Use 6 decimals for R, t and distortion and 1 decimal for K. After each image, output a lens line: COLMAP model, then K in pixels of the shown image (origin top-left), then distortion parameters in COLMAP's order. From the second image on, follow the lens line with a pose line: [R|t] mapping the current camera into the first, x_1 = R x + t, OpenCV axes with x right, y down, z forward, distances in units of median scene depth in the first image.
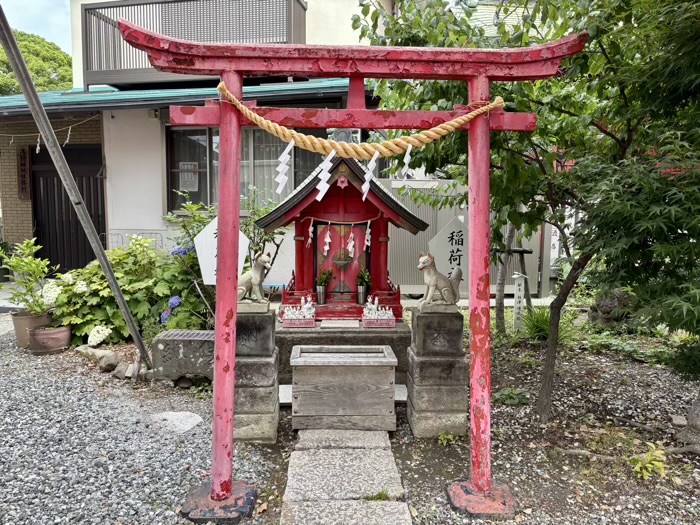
lens RADIAL K [[533.1, 0, 349.5], [0, 533.1, 260.3], [0, 0, 1]] dist [0.045833, -0.017969]
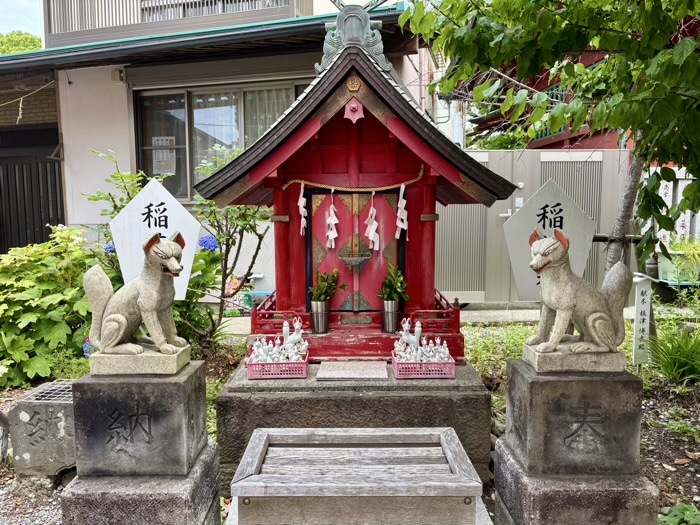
lens RADIAL K [[533.1, 0, 344.7], [0, 533.1, 266.7], [0, 0, 1]] dist [0.045833, -0.017969]
pose [[0.998673, -0.011087, -0.050284, 0.003081], [0.011479, 0.999906, 0.007530, 0.007514], [0.050196, -0.008097, 0.998707, 0.442038]]
